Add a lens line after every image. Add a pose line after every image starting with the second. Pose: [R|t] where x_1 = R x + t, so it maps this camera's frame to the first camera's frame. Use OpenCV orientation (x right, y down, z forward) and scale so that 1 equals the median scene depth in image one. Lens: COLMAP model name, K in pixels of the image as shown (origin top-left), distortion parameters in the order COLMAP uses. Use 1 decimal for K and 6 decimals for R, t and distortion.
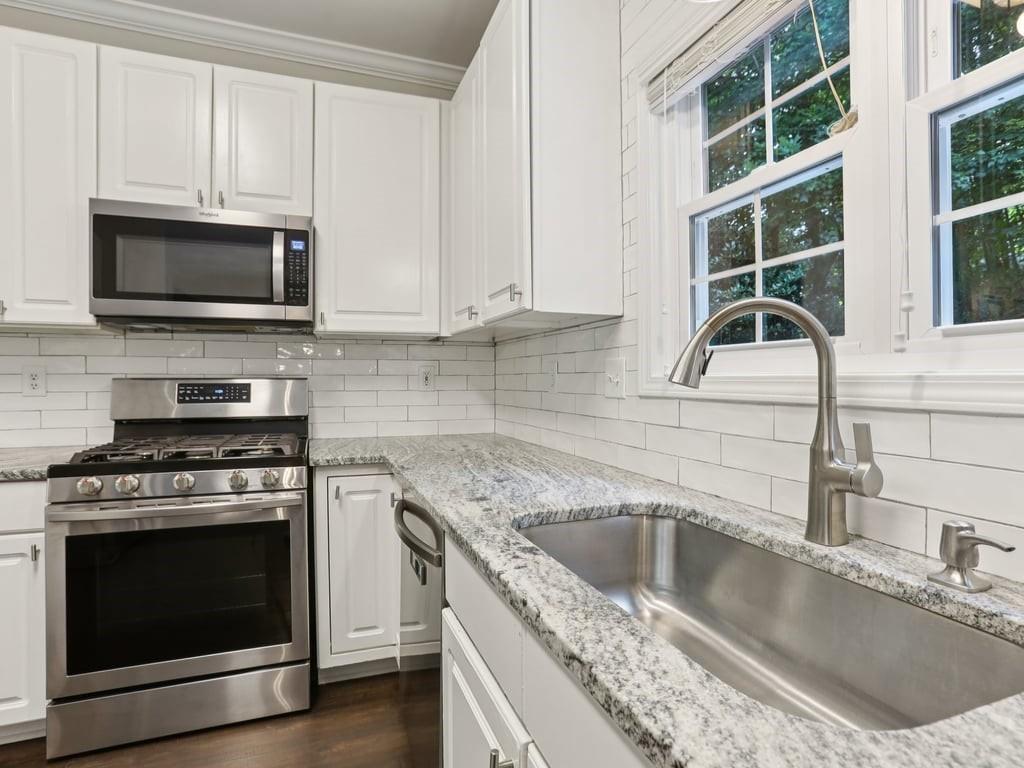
lens RADIAL K [[523.5, 0, 503.3], [0, 523.5, 382.8], [0, 0, 1]] dist [-0.072543, 0.040572]
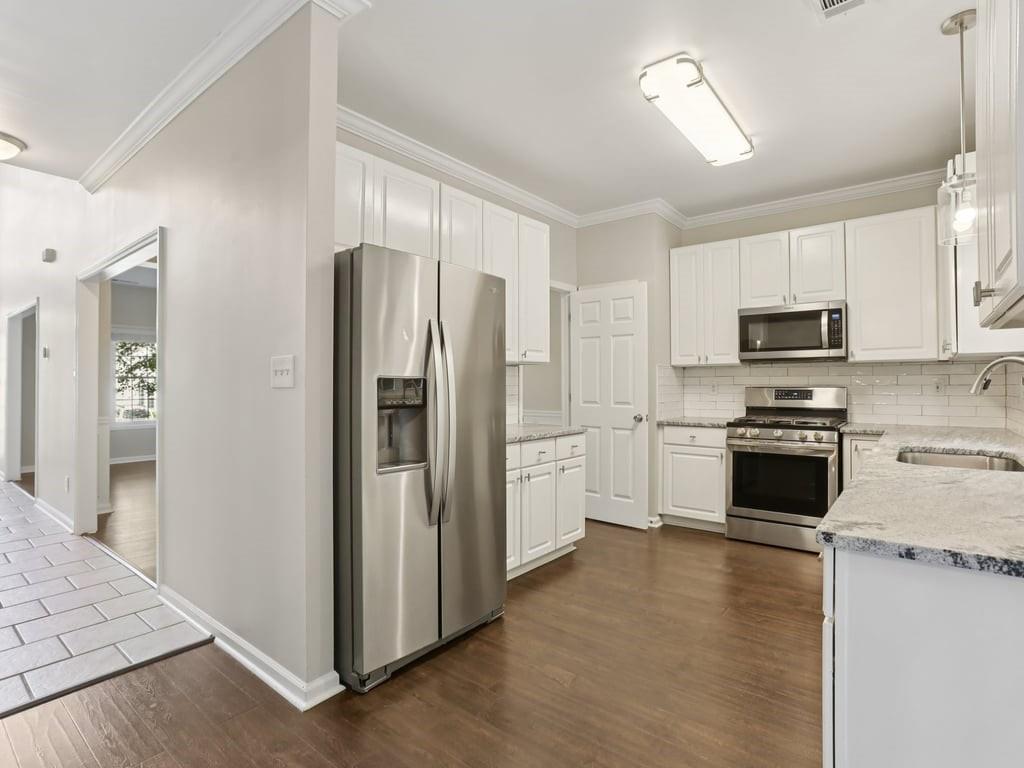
lens RADIAL K [[523.5, 0, 503.3], [0, 523.5, 382.8], [0, 0, 1]] dist [-0.072543, 0.040572]
pose [[0.508544, -0.003315, -0.861030, 0.653401], [-0.002068, 0.999985, -0.005071, -0.015475], [0.861034, 0.004360, 0.508529, -1.099887]]
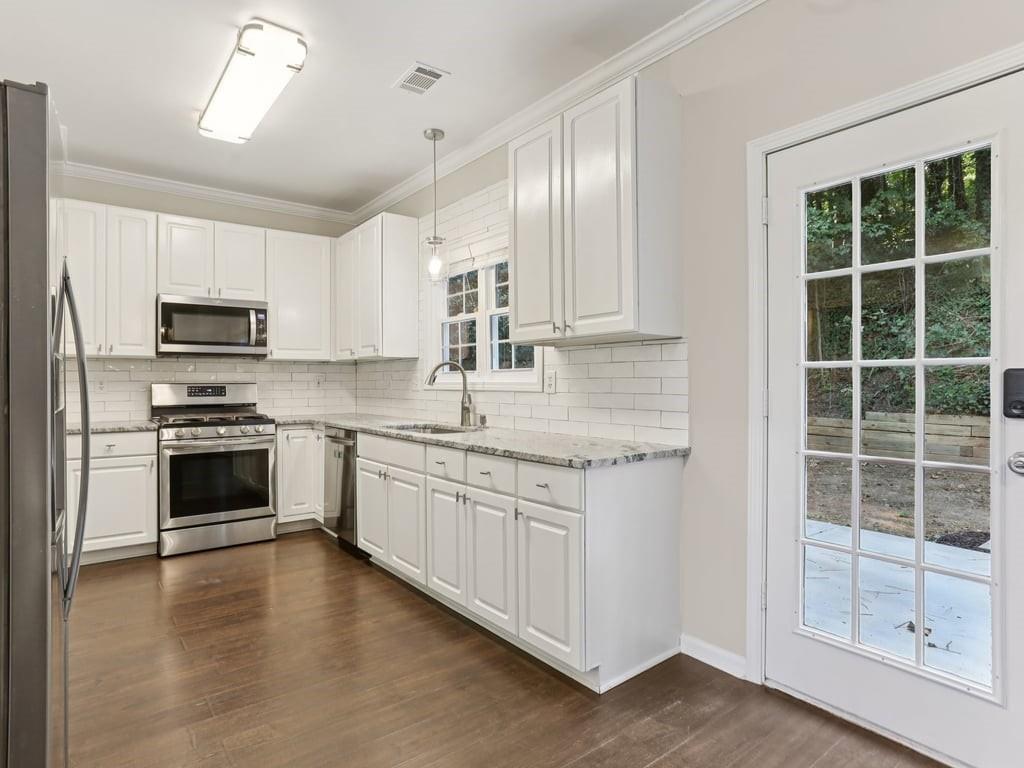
lens RADIAL K [[570.1, 0, 489.9], [0, 570.1, 383.5], [0, 0, 1]] dist [-0.021718, 0.000240]
pose [[0.959782, -0.003874, 0.280720, -0.186087], [0.004936, 0.999983, -0.003075, 0.003864], [-0.280703, 0.004337, 0.959785, -1.516840]]
